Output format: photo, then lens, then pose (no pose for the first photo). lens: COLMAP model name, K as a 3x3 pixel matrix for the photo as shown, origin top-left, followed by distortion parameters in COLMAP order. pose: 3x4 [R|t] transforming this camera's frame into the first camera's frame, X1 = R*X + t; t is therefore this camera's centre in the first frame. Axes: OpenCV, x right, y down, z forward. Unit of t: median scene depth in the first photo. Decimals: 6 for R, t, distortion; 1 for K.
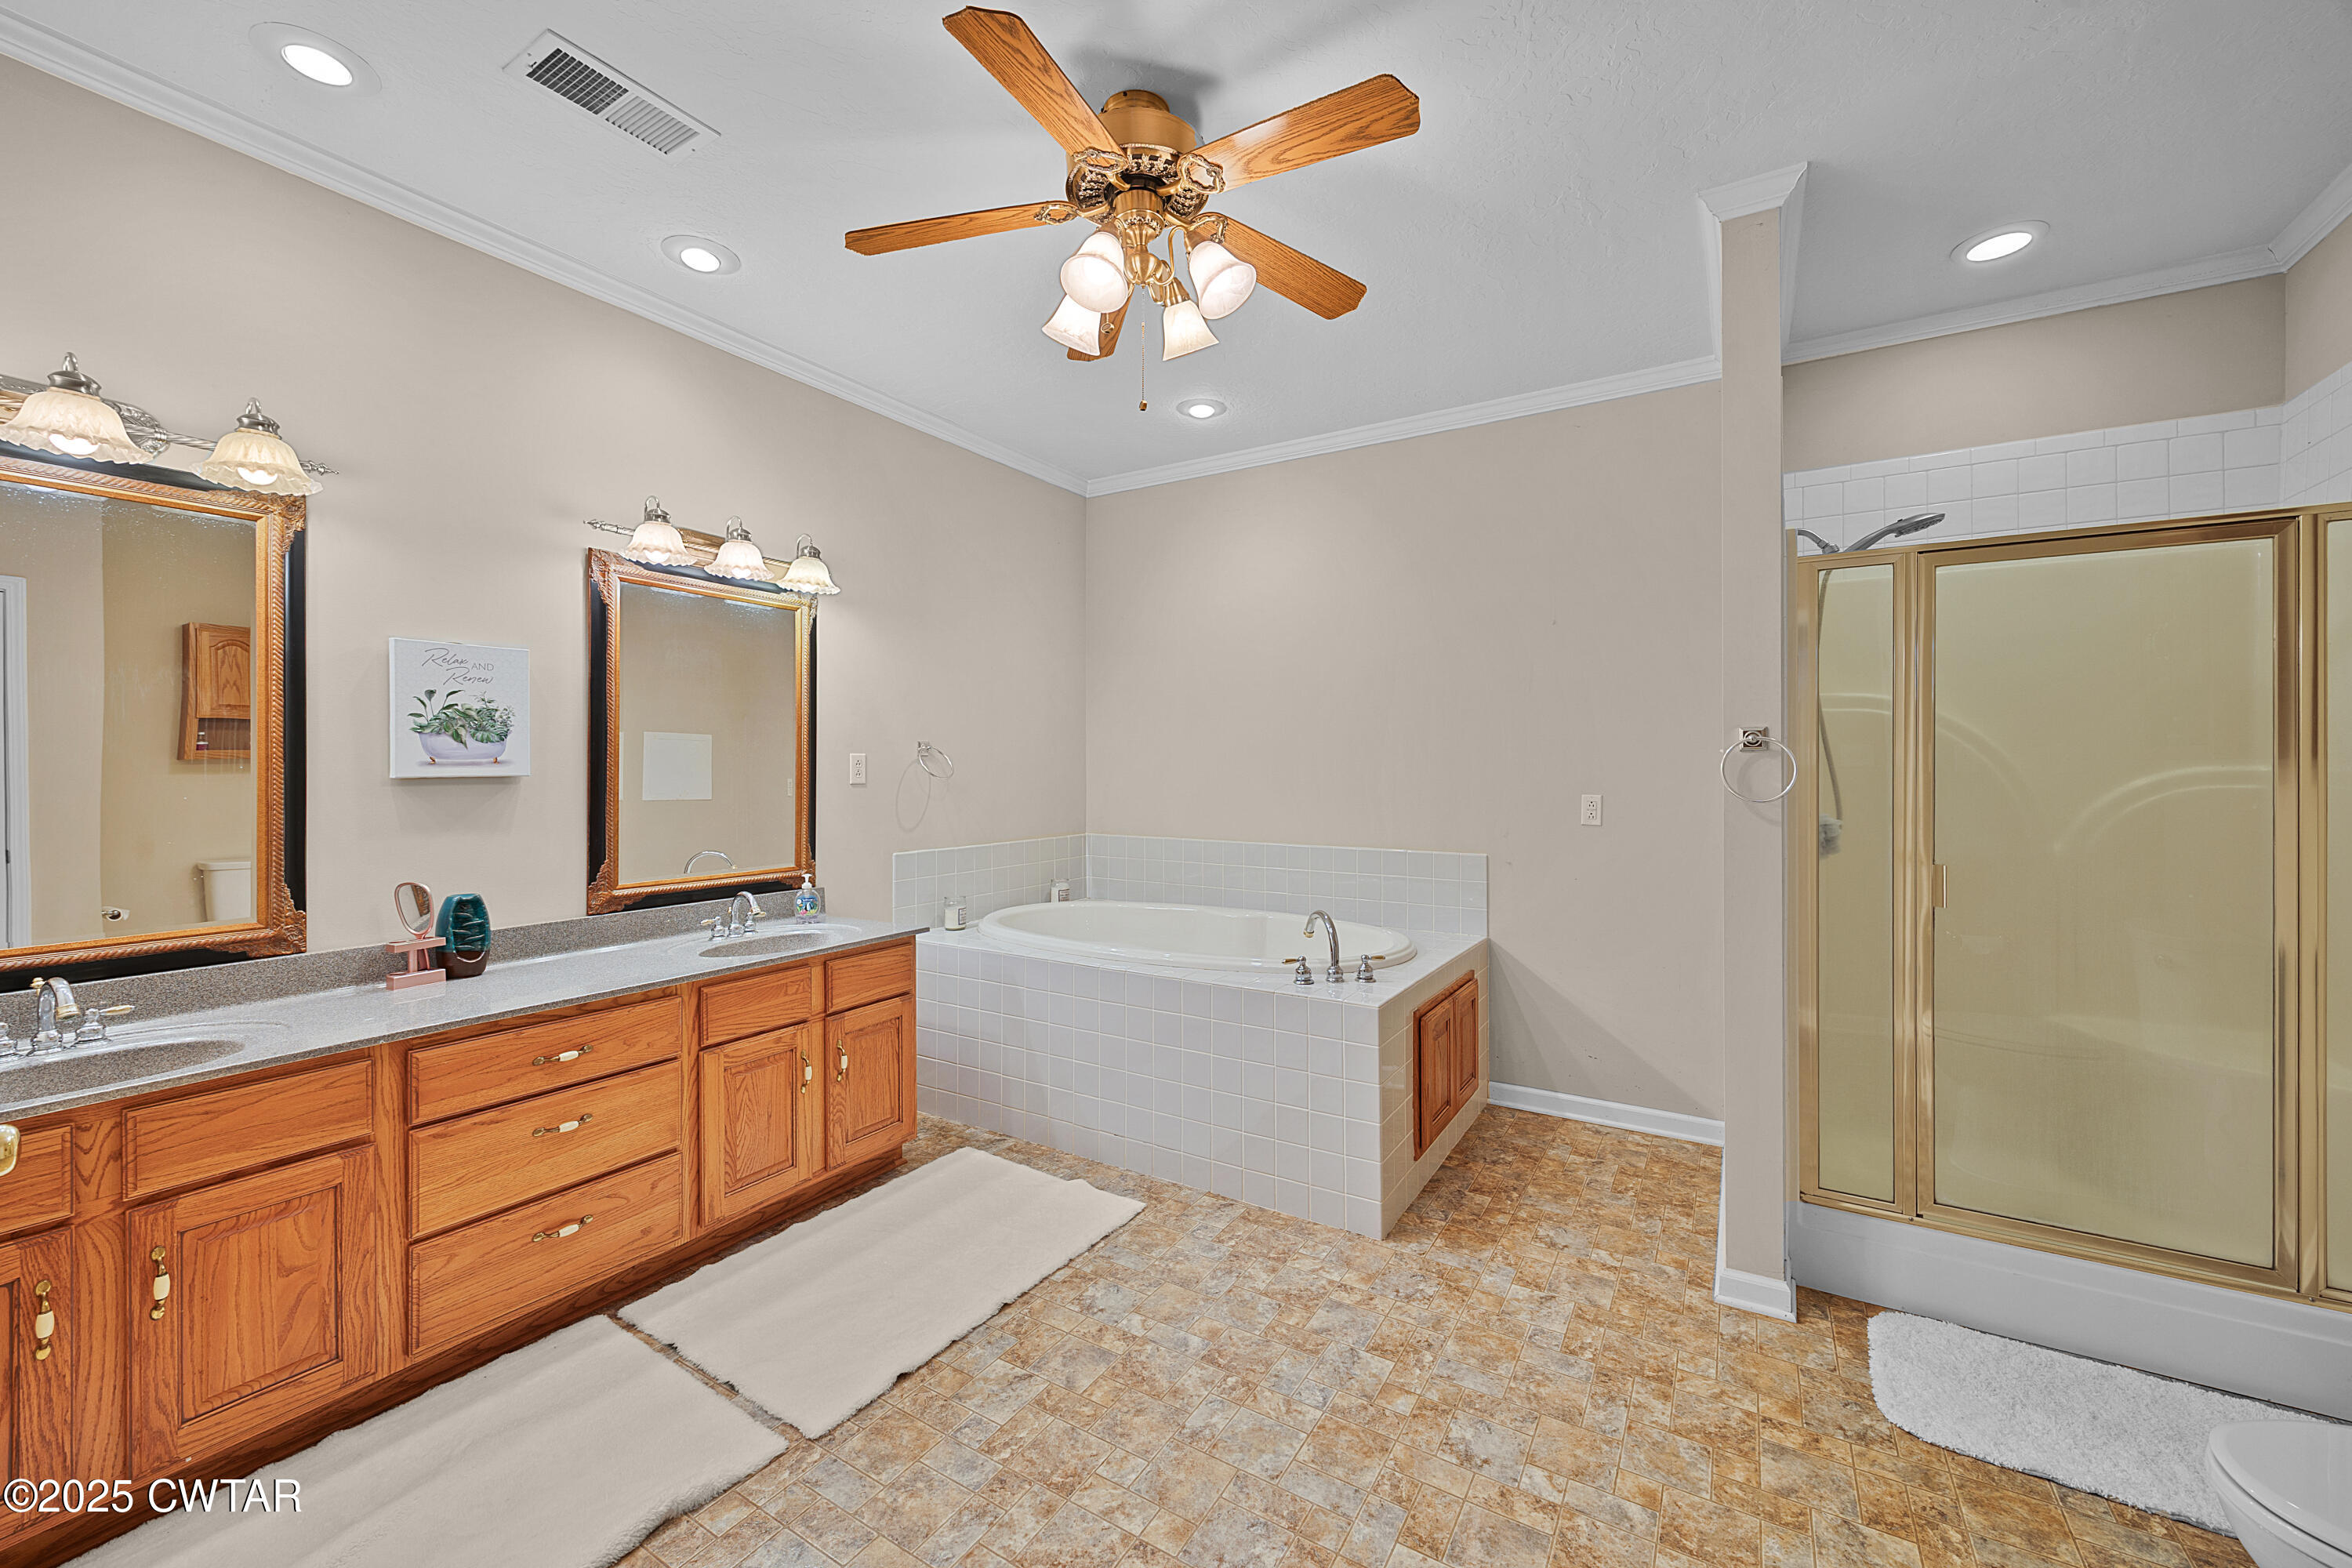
lens RADIAL K [[907.6, 0, 1183.3], [0, 907.6, 762.9], [0, 0, 1]] dist [-0.000319, 0.000298]
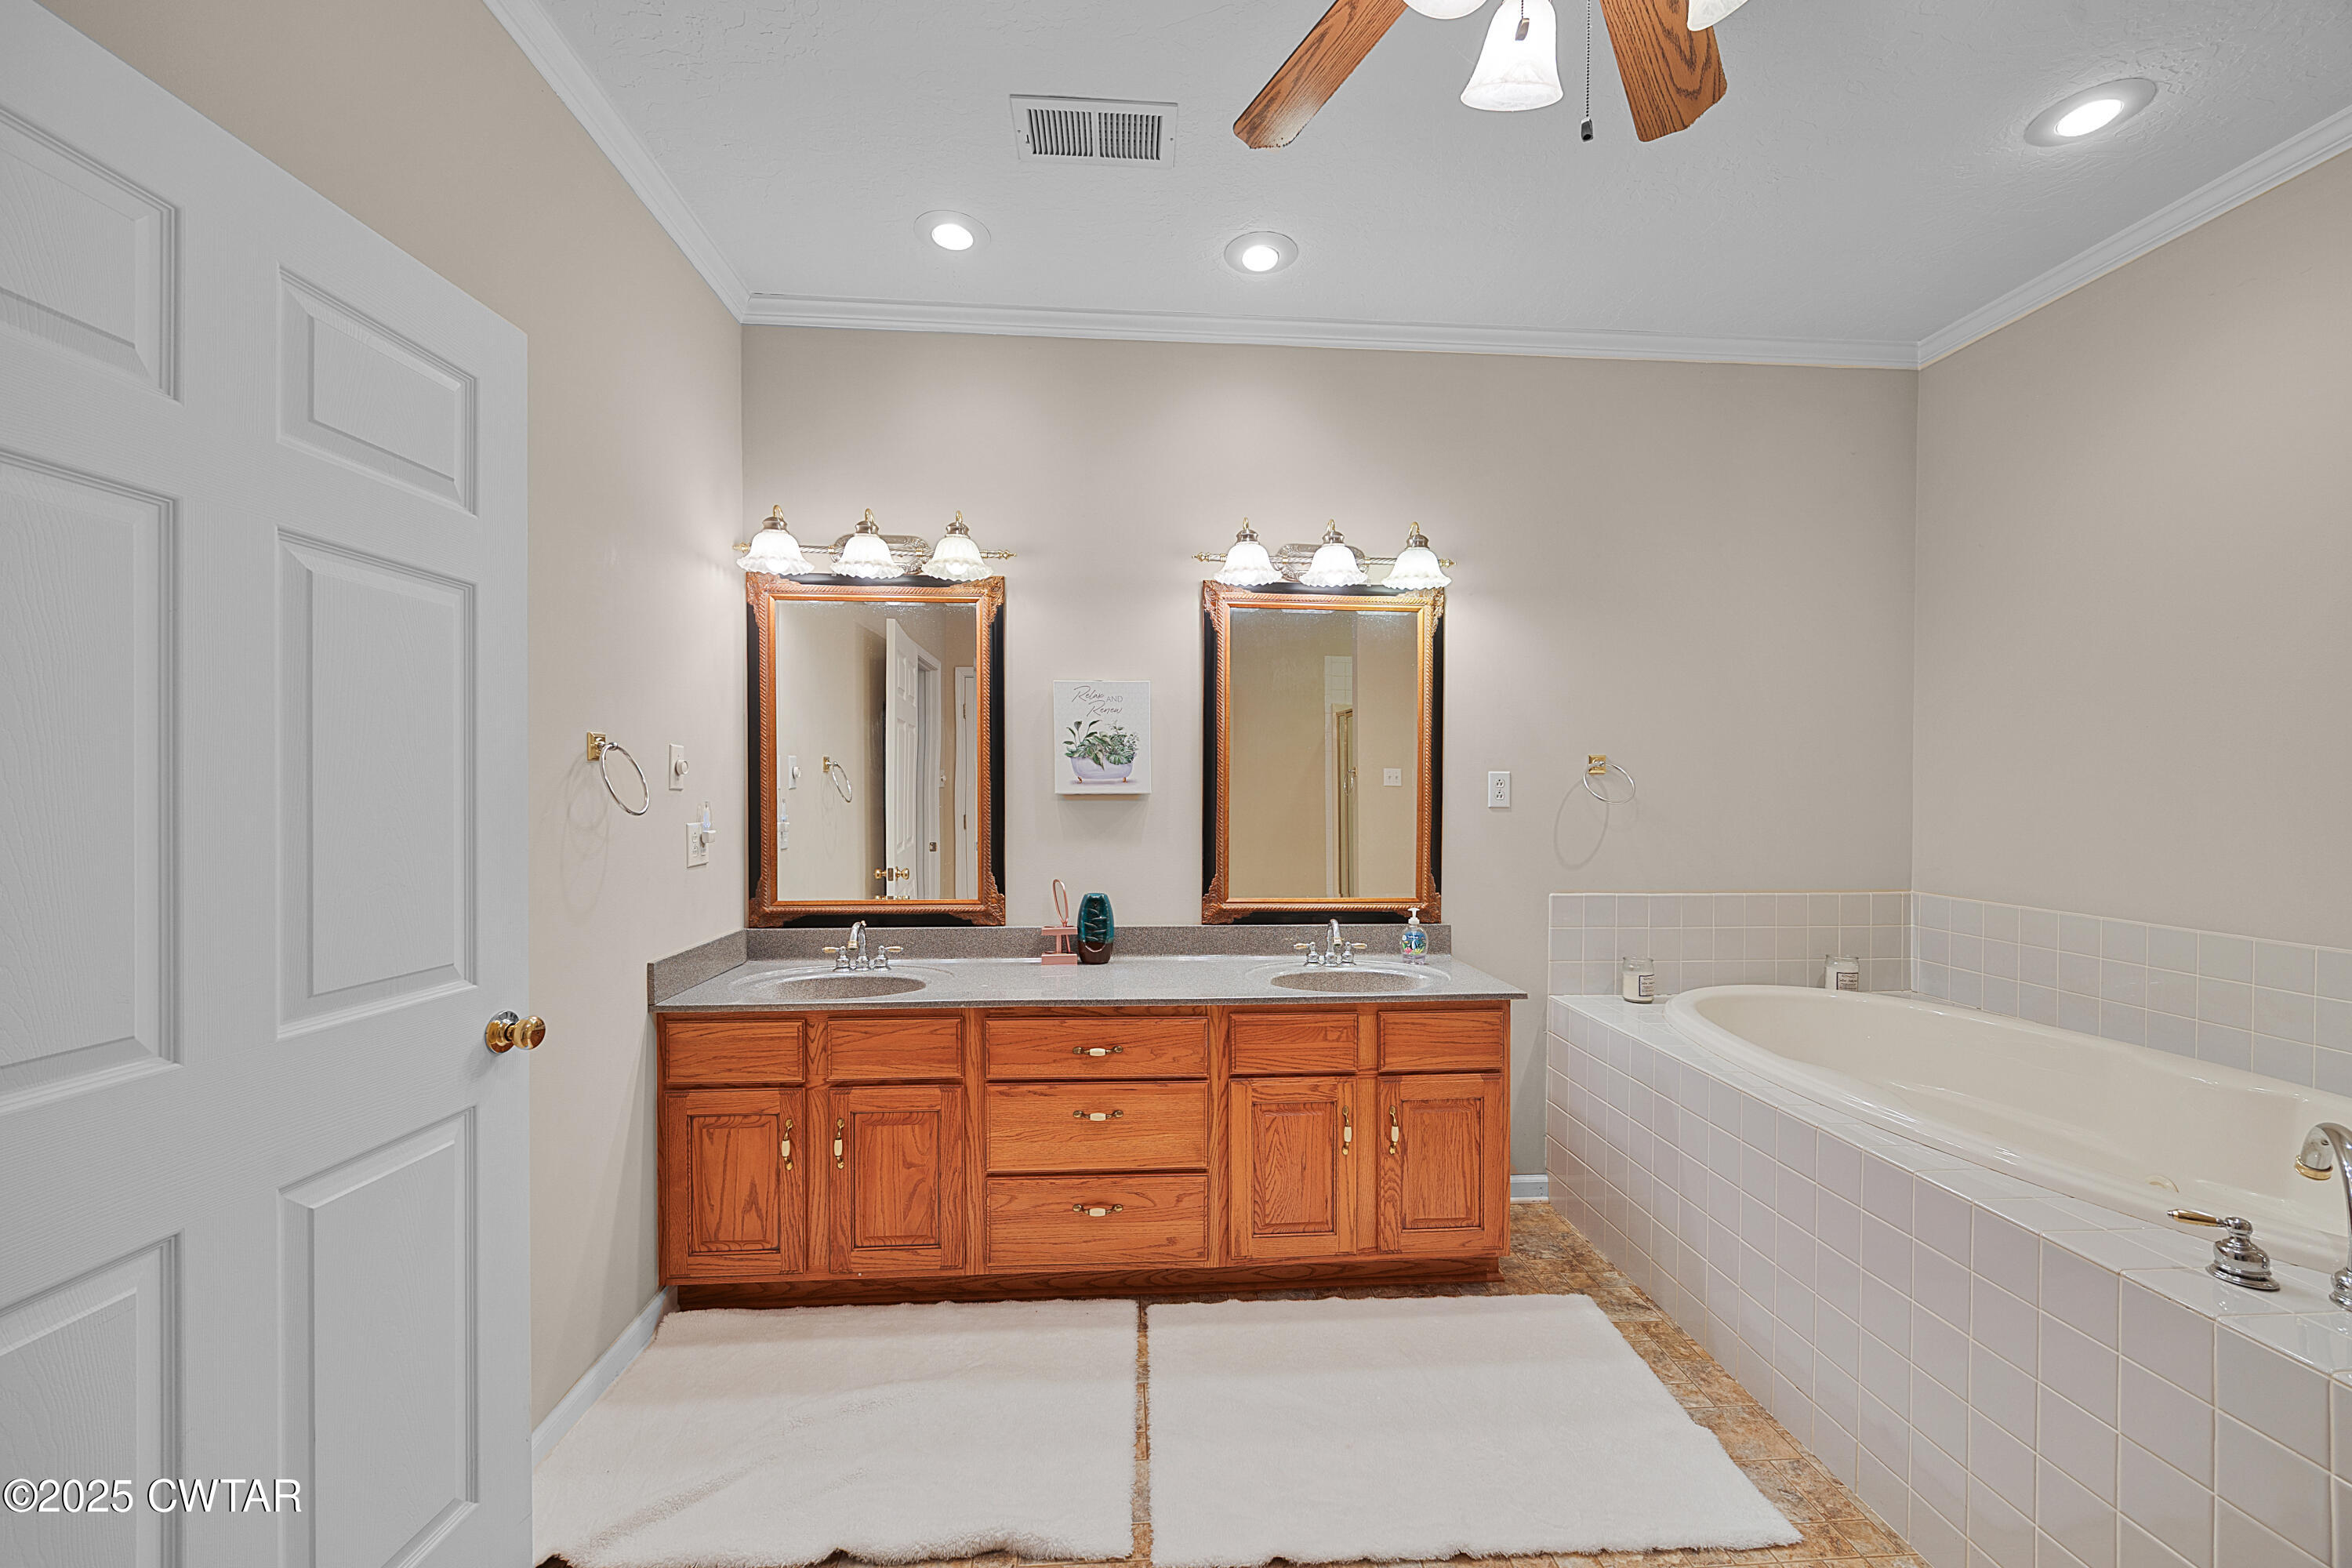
lens RADIAL K [[907.6, 0, 1169.2], [0, 907.6, 799.3], [0, 0, 1]] dist [-0.000319, 0.000298]
pose [[0.586097, 0.013180, -0.810134, 0.209574], [-0.001303, 0.999882, 0.015324, 0.004370], [0.810240, -0.007926, 0.586045, 0.374948]]
